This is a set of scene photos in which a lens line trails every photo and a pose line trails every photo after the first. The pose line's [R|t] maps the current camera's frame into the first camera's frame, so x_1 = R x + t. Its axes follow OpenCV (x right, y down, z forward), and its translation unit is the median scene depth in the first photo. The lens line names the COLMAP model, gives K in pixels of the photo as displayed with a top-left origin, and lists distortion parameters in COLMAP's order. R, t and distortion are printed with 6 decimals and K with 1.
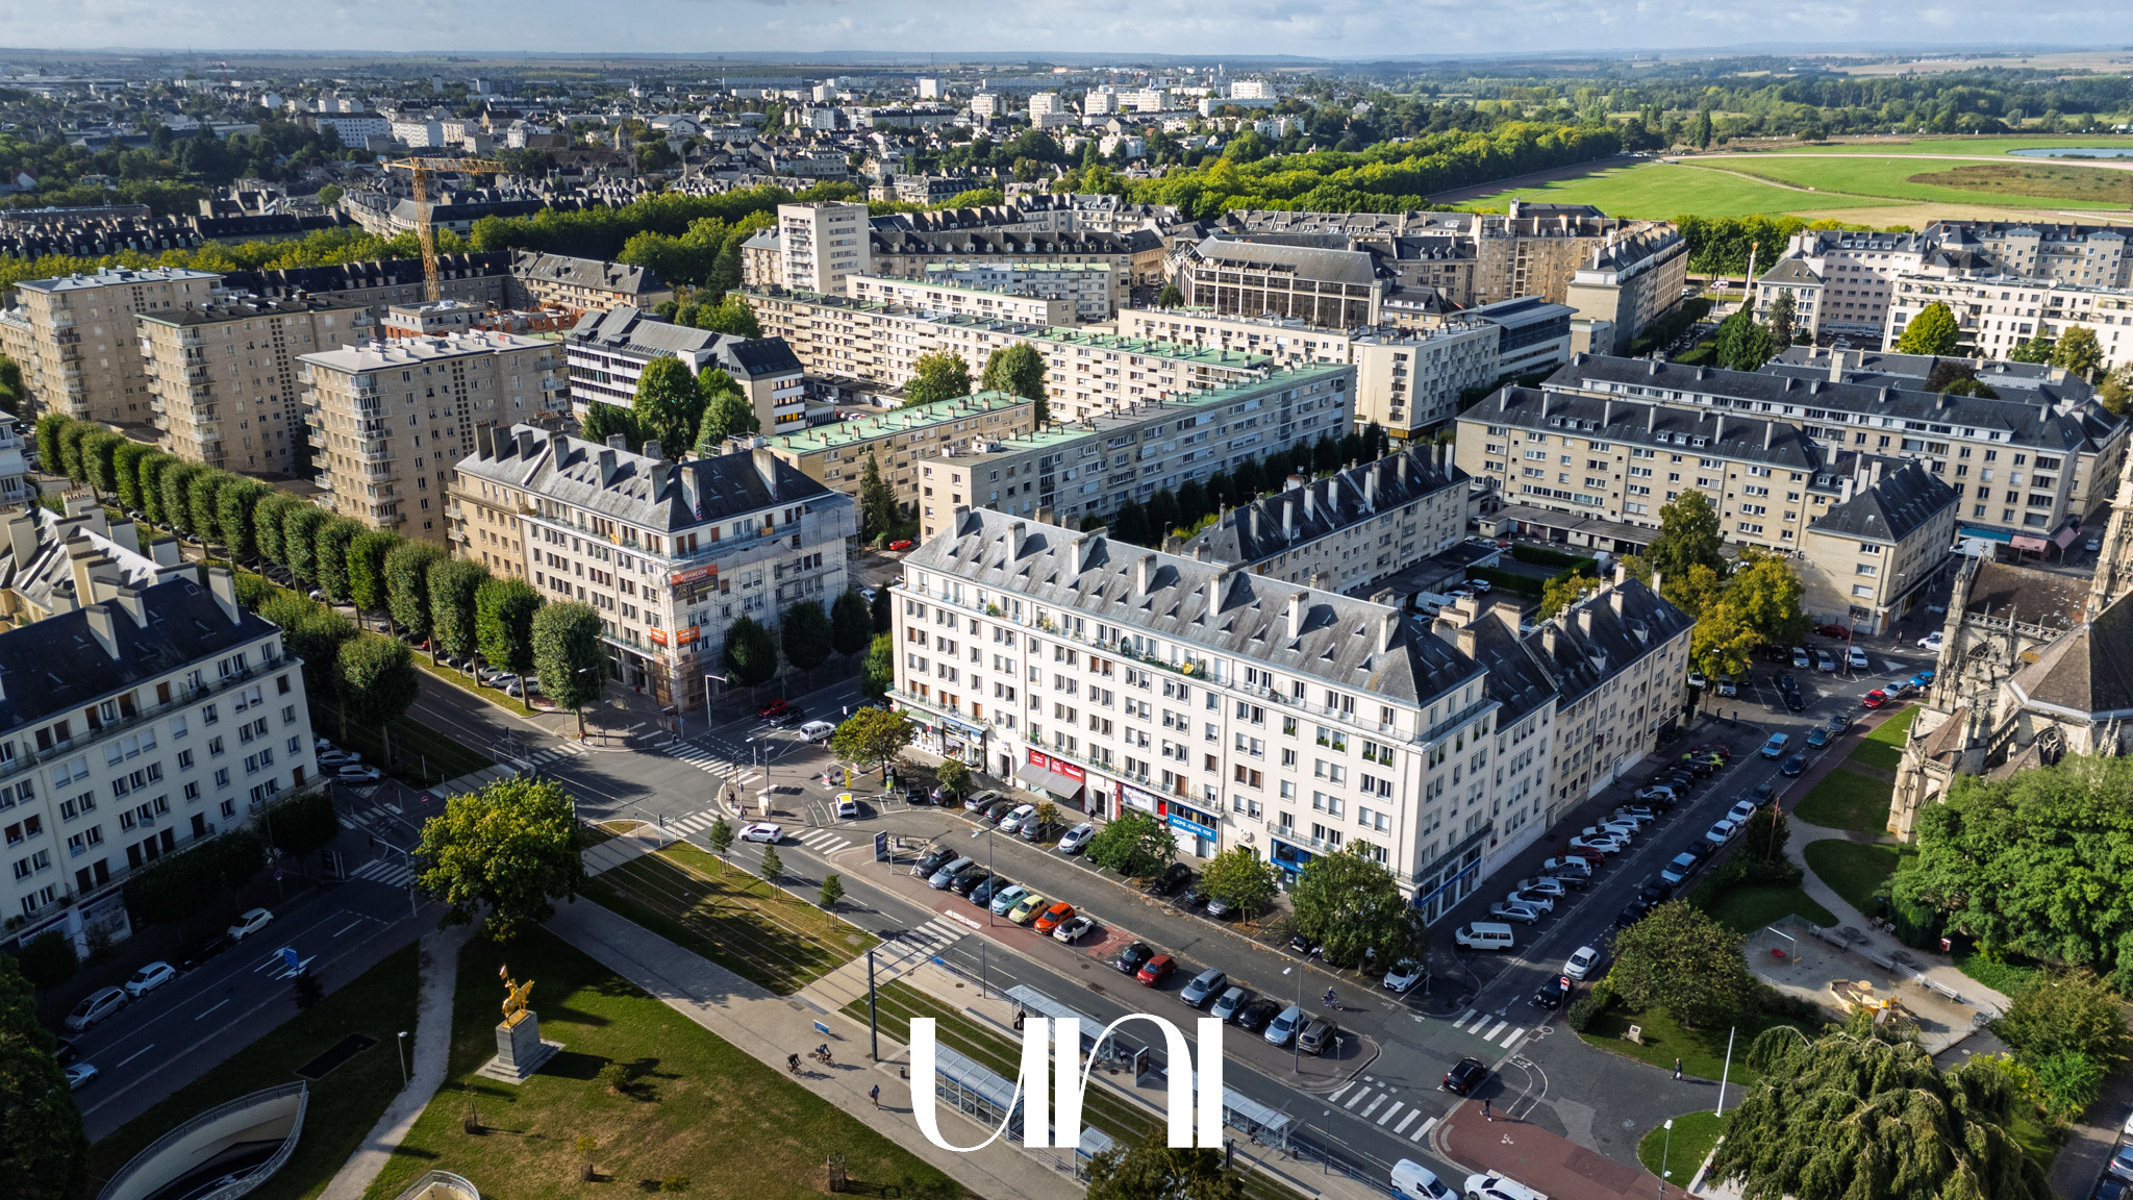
lens RADIAL K [[1562.5, 0, 1063.2], [0, 1562.5, 615.6], [0, 0, 1]] dist [0.073510, -0.061512]
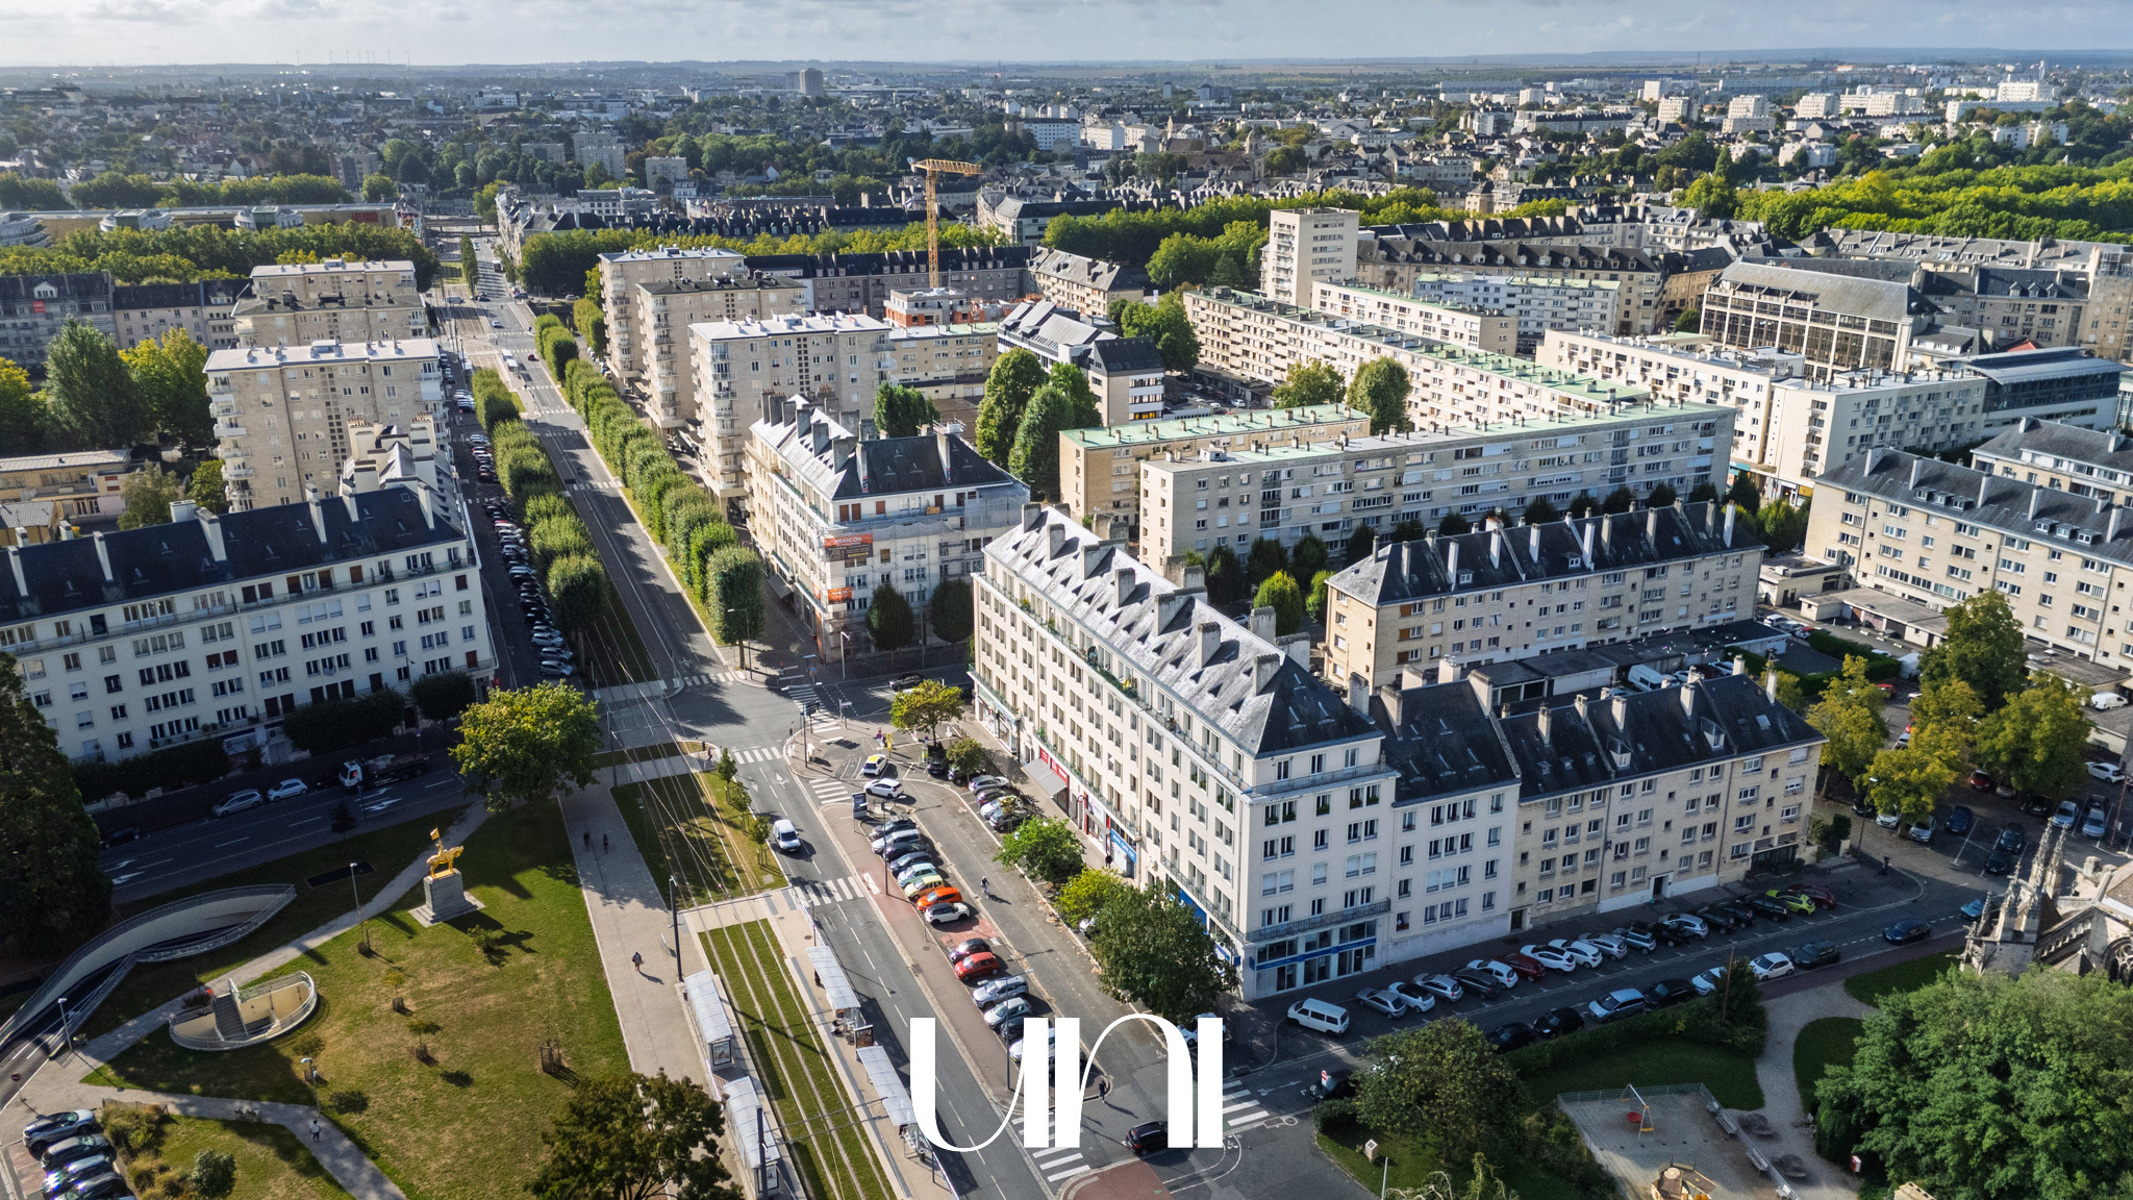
lens RADIAL K [[1562.5, 0, 1044.5], [0, 1562.5, 597.4], [0, 0, 1]] dist [0.073510, -0.061512]
pose [[0.900166, 0.136233, -0.413693, 0.297609], [-0.141443, 0.989780, 0.018175, -0.021956], [0.411941, 0.042153, 0.910235, 0.048569]]
